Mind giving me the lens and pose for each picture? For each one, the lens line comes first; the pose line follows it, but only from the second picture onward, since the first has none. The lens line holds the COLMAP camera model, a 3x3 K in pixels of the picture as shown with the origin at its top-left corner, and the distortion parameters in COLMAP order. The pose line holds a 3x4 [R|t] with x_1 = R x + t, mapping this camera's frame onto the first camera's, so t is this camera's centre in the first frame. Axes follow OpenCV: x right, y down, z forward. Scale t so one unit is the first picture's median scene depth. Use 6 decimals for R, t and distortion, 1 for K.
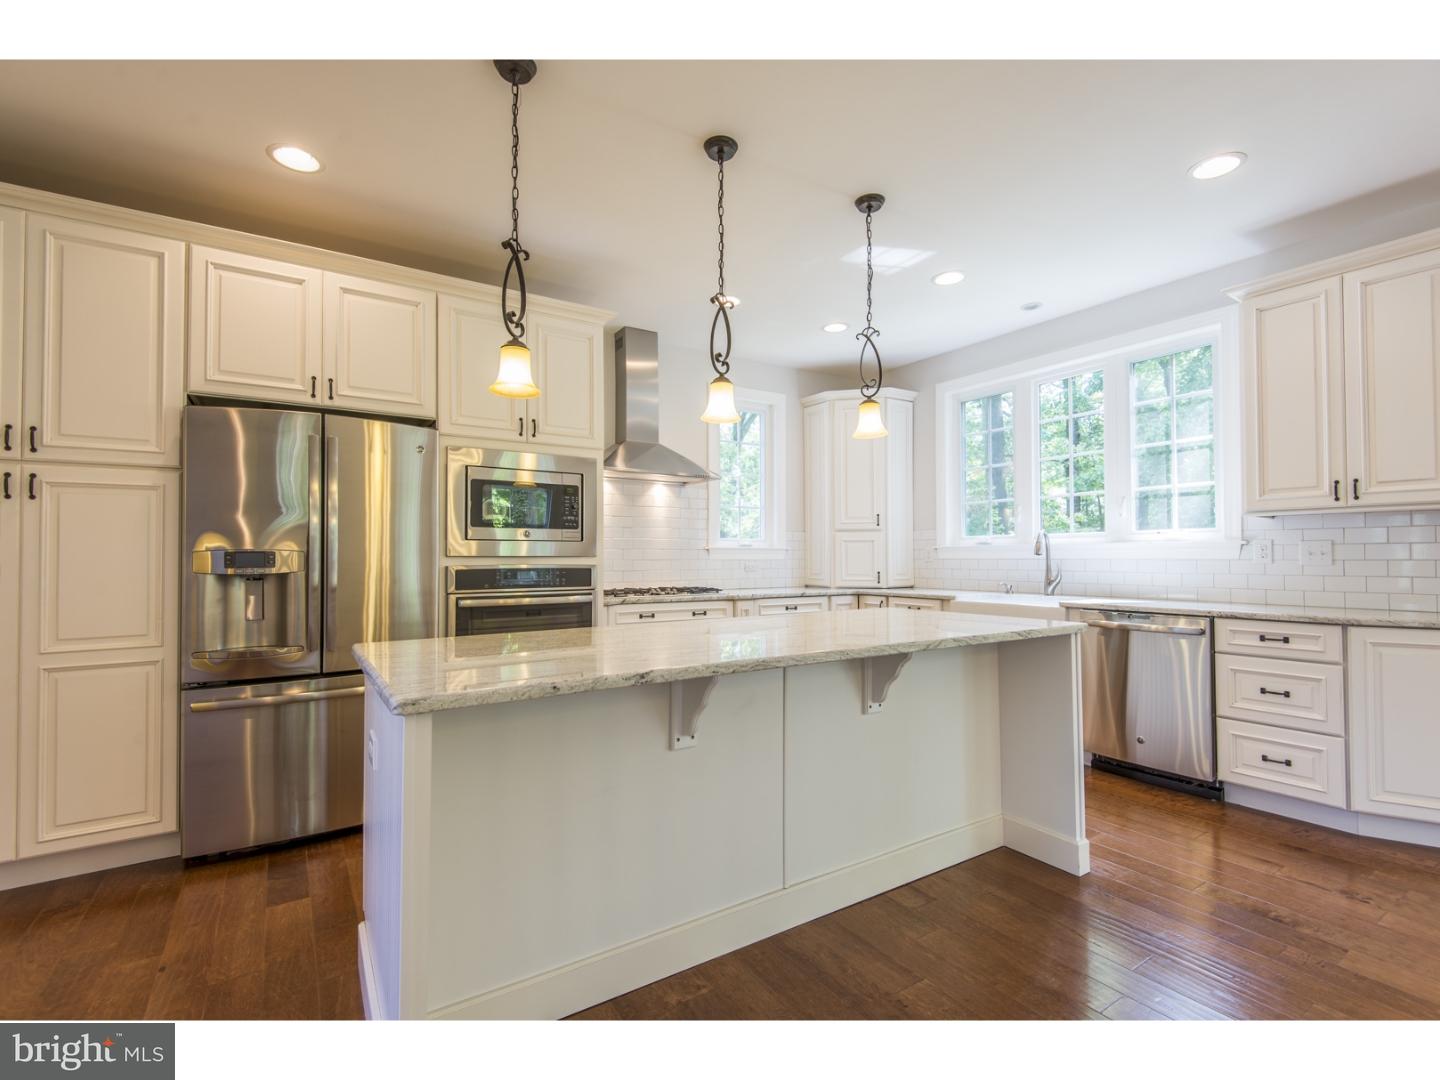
lens RADIAL K [[659.1, 0, 720.0], [0, 659.1, 540.0], [0, 0, 1]] dist [0.028339, -0.018890]
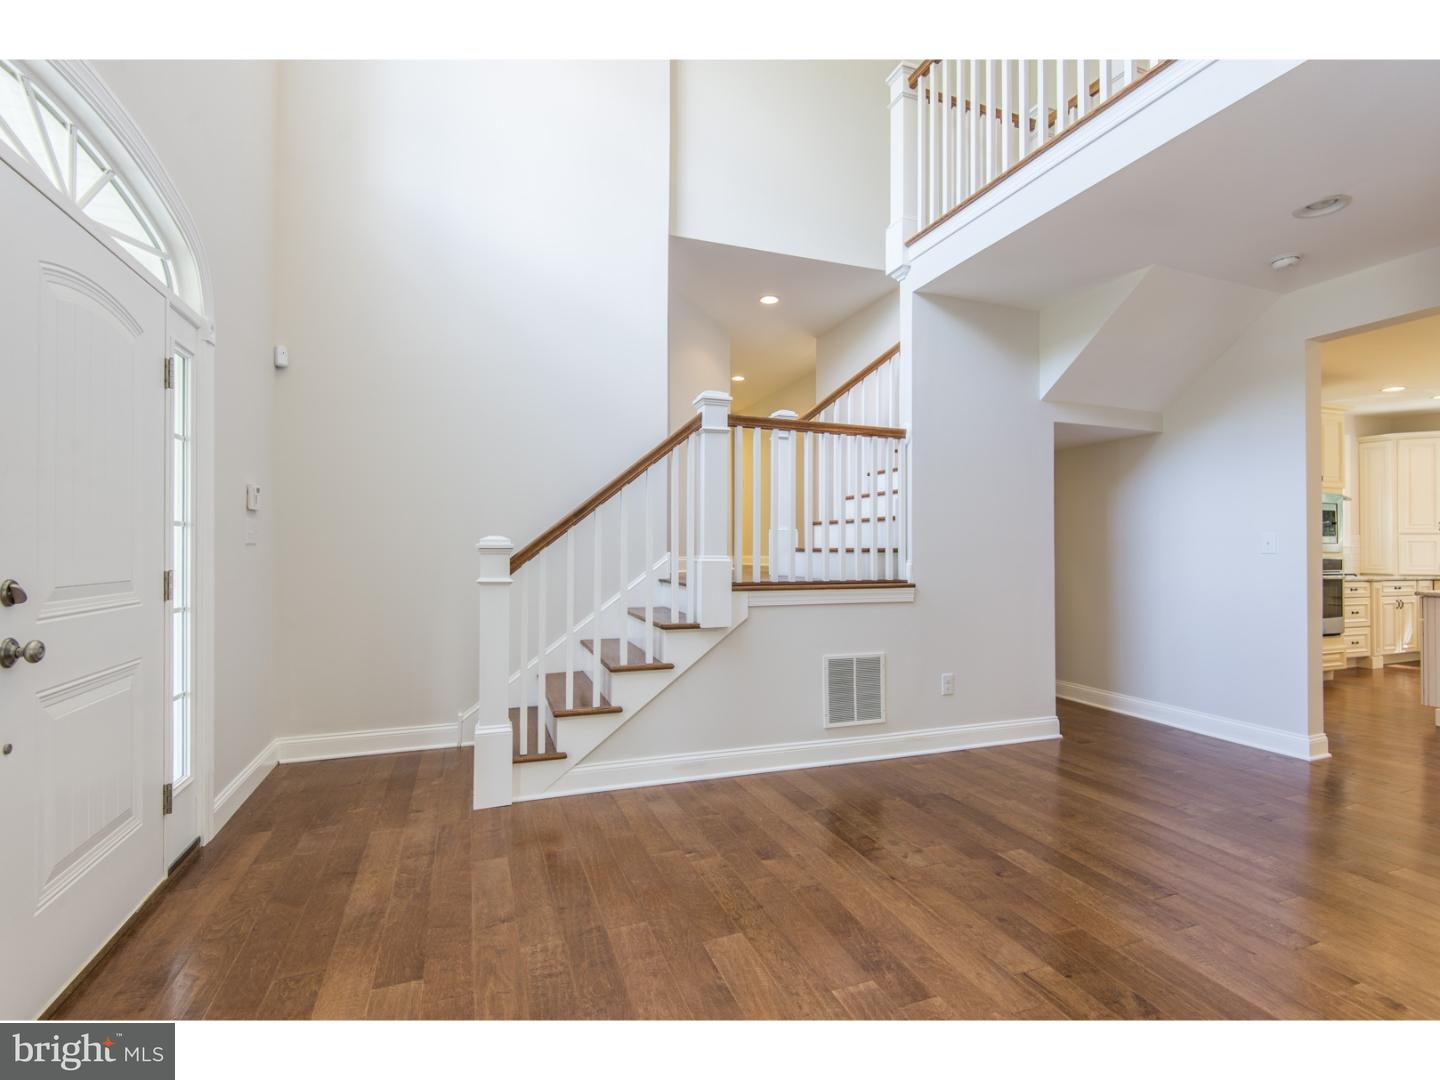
lens RADIAL K [[659.1, 0, 720.0], [0, 659.1, 540.0], [0, 0, 1]] dist [0.028339, -0.018890]
pose [[0.976411, 0.002962, -0.215902, -1.570751], [-0.000871, 0.999952, 0.009779, -0.024902], [0.215920, -0.009360, 0.976366, -1.149604]]
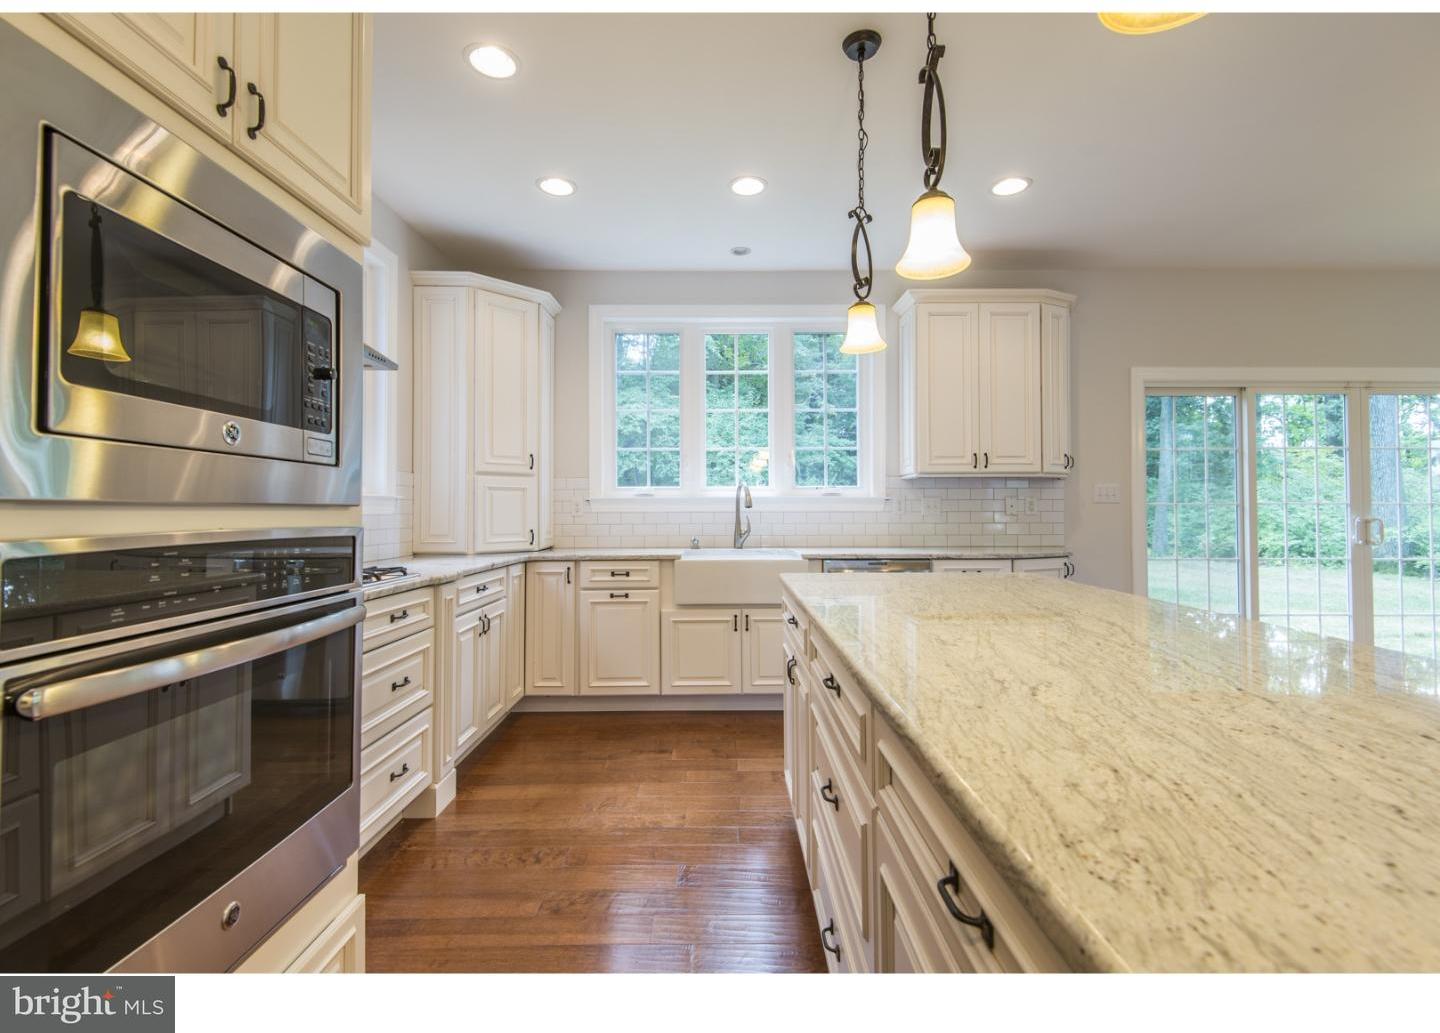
lens RADIAL K [[651.3, 0, 724.5], [0, 651.3, 492.6], [0, 0, 1]] dist [0.022317, -0.015254]
pose [[0.542917, 0.023466, 0.839458, -0.458916], [-0.019354, 0.999694, -0.015427, 0.021128], [-0.839563, -0.007871, 0.543205, 0.680394]]
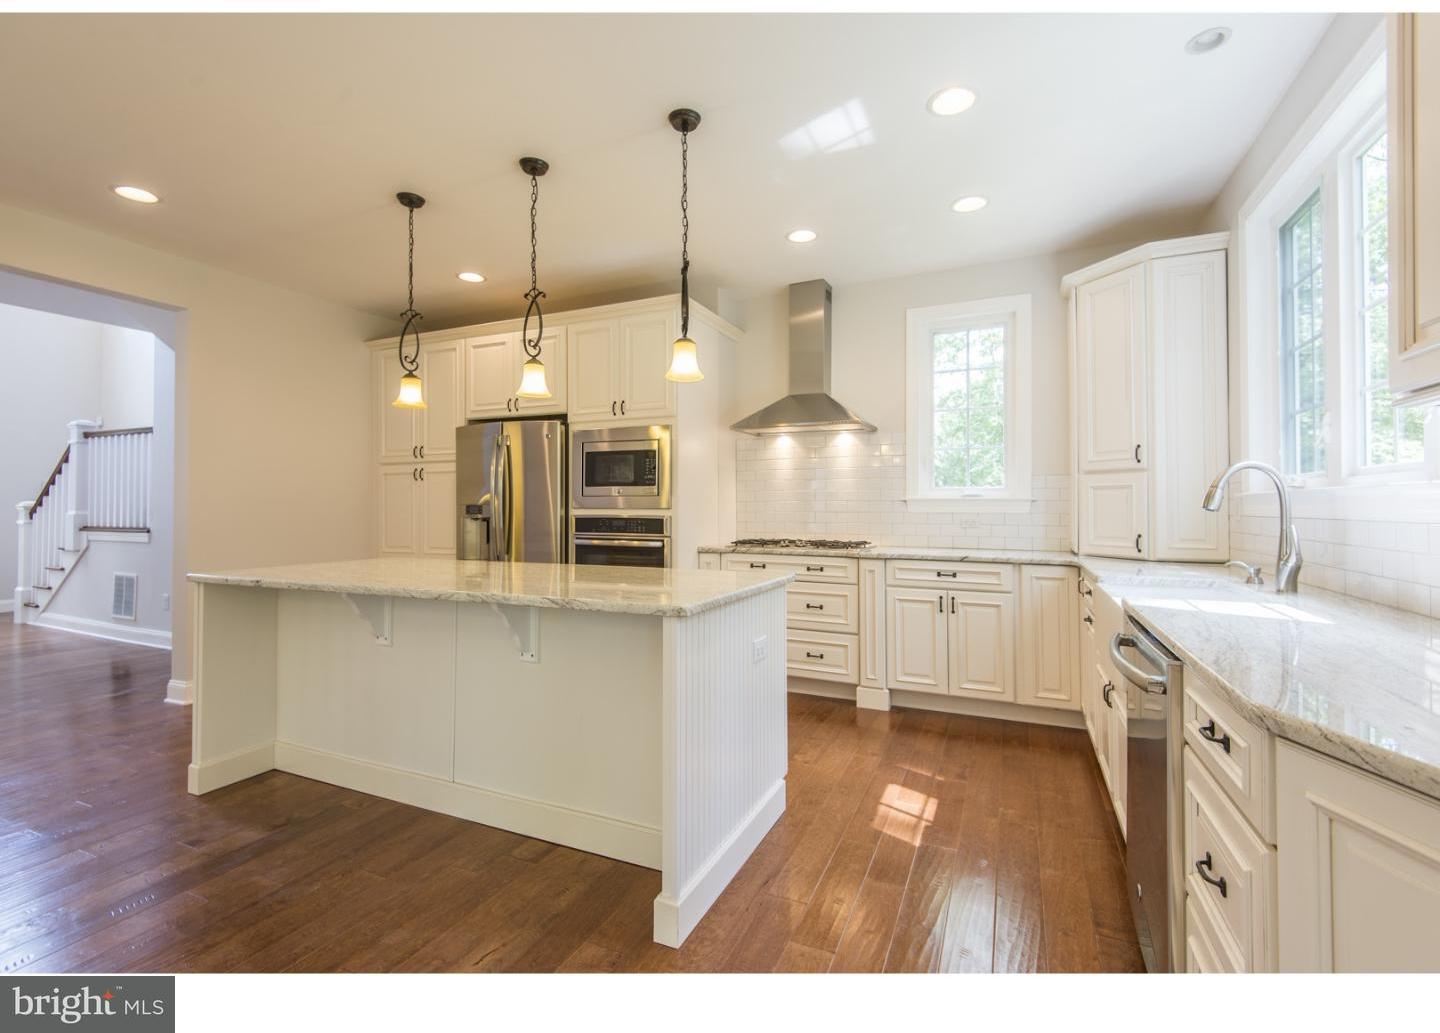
lens RADIAL K [[651.3, 0, 724.5], [0, 651.3, 492.6], [0, 0, 1]] dist [0.022317, -0.015254]
pose [[0.537711, -0.013626, -0.843019, 0.951914], [0.019710, 0.999799, -0.003588, 0.002805], [0.842899, -0.014687, 0.537871, 0.530693]]
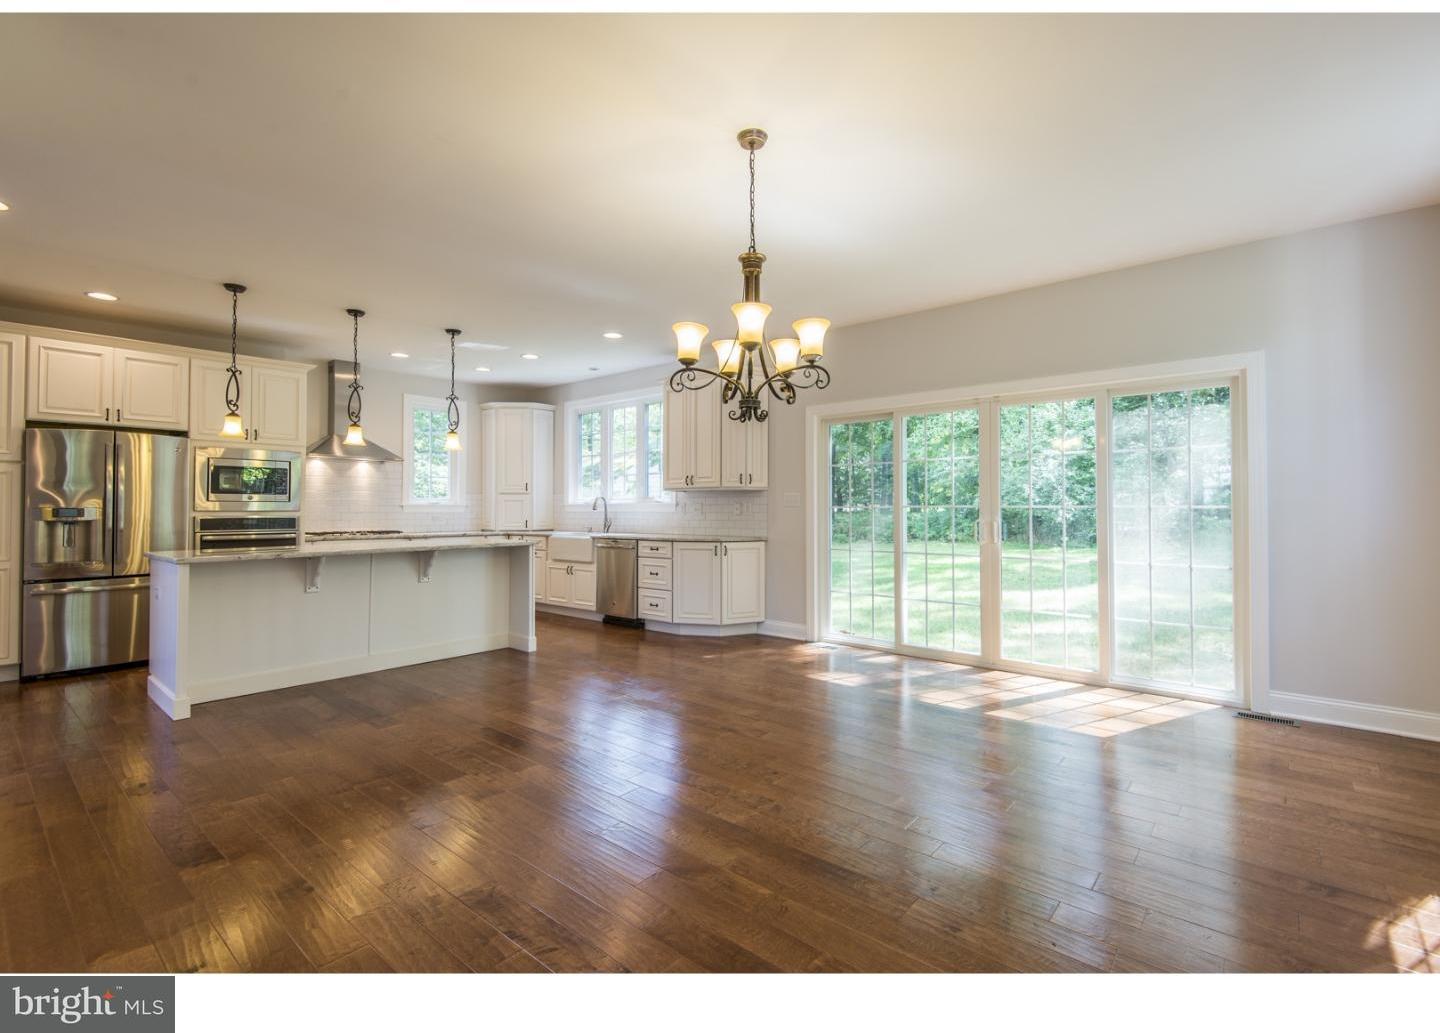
lens RADIAL K [[651.3, 0, 724.5], [0, 651.3, 492.6], [0, 0, 1]] dist [0.022317, -0.015254]
pose [[0.958738, 0.007971, 0.284179, 0.424533], [-0.007800, 0.999968, -0.001735, -0.030796], [-0.284184, -0.000553, 0.958770, -1.035471]]
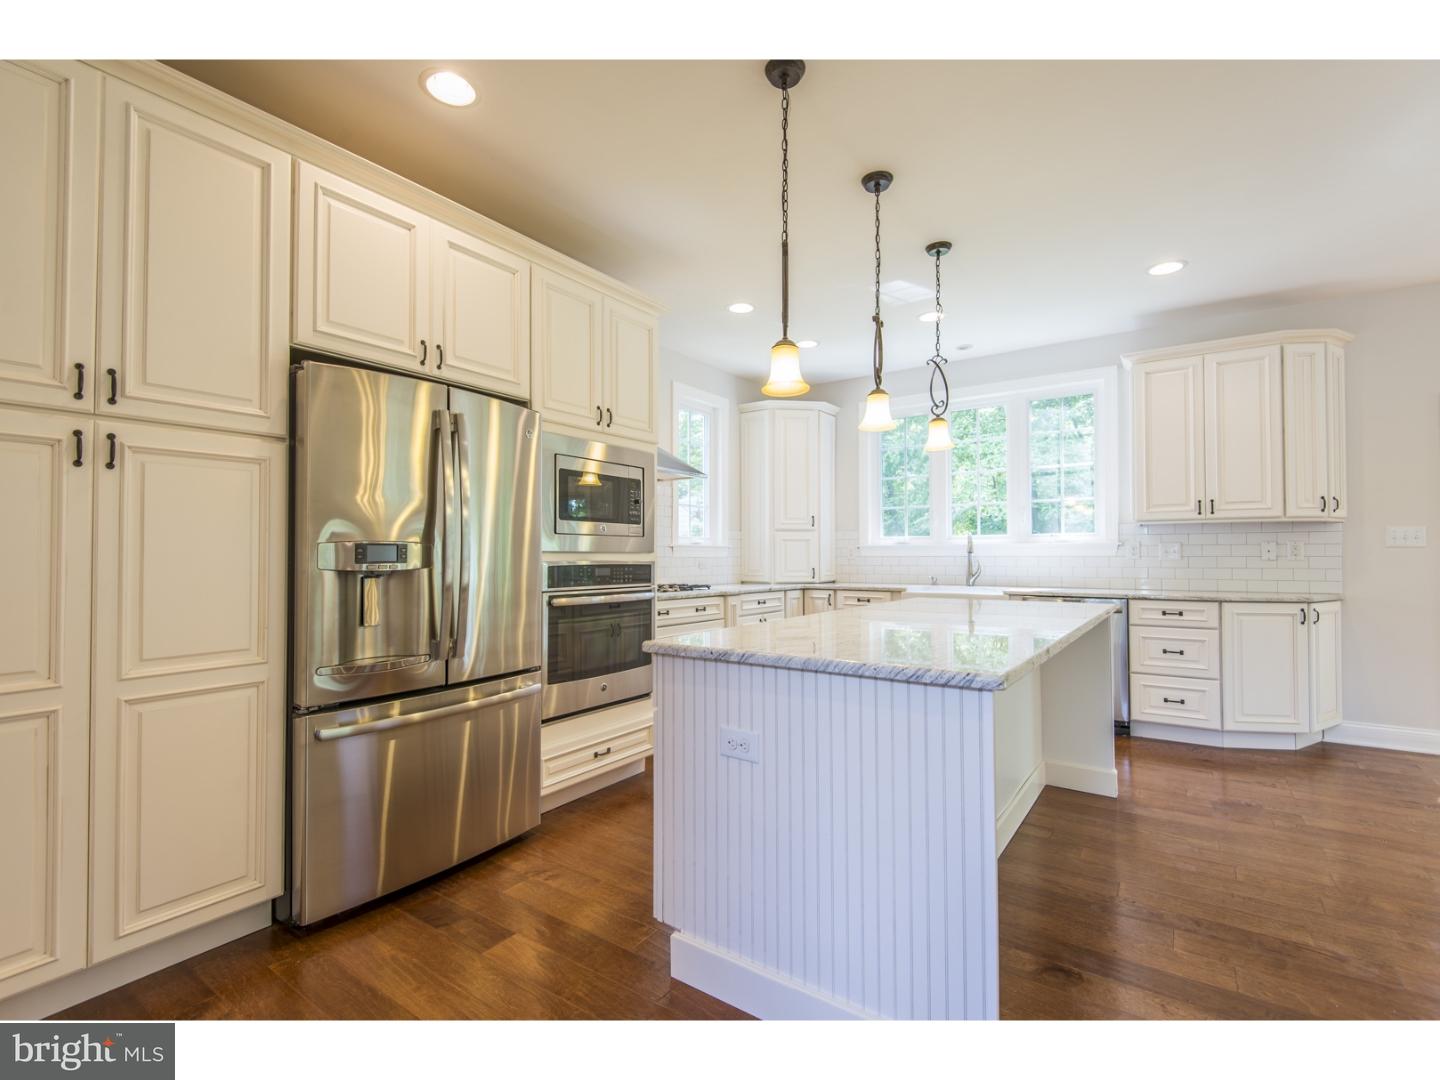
lens RADIAL K [[659.1, 0, 720.0], [0, 659.1, 540.0], [0, 0, 1]] dist [0.028339, -0.018890]
pose [[0.929749, 0.010519, 0.368042, -0.522775], [-0.010336, 0.999944, -0.002467, 0.008913], [-0.368048, -0.001511, 0.929806, 0.057654]]
